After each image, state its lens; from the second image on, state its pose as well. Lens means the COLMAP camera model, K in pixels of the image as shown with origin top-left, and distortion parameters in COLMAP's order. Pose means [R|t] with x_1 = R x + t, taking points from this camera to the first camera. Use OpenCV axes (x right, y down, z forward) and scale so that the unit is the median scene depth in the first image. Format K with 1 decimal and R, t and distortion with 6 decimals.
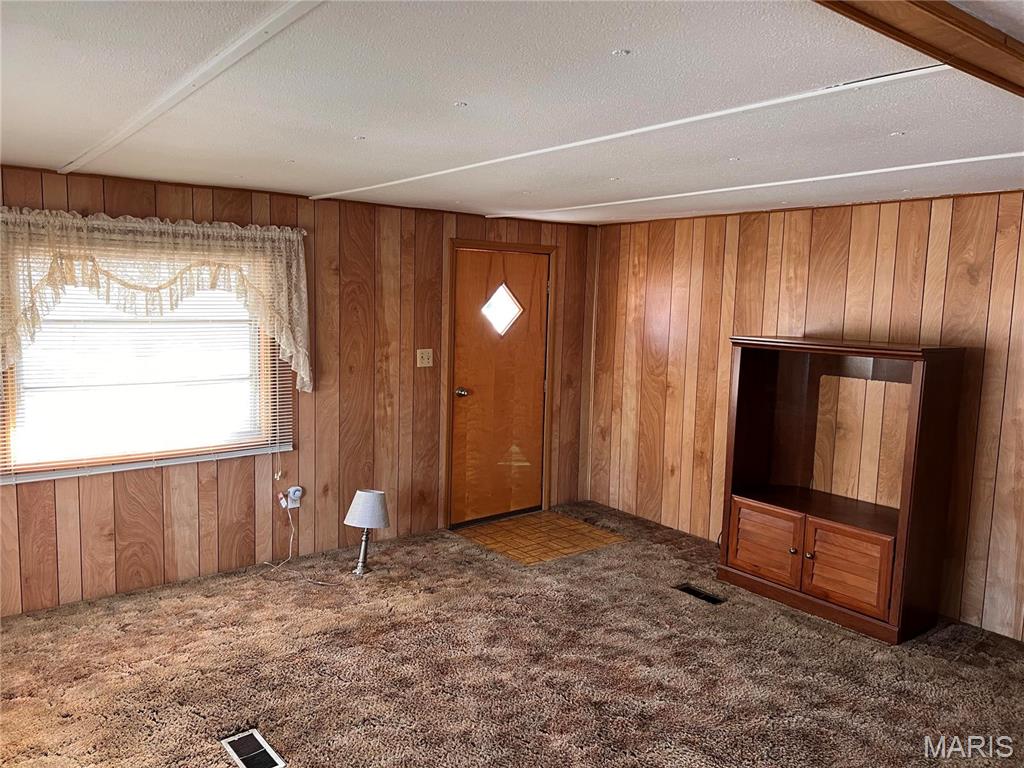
lens RADIAL K [[772.7, 0, 510.9], [0, 772.7, 383.6], [0, 0, 1]] dist [0.069120, -0.060837]
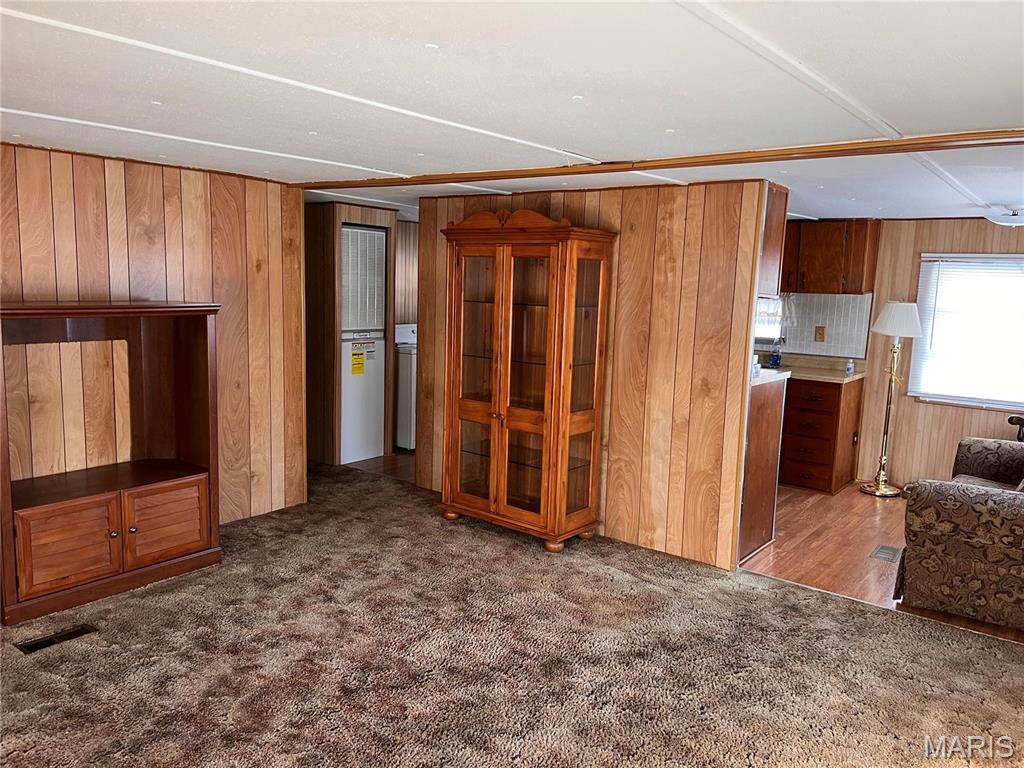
lens RADIAL K [[772.7, 0, 510.6], [0, 772.7, 383.2], [0, 0, 1]] dist [0.069120, -0.060837]
pose [[-0.249931, -0.167348, 0.953693, -0.647296], [0.073583, 0.978820, 0.191041, -0.108965], [-0.965464, 0.117923, -0.232323, 0.794660]]
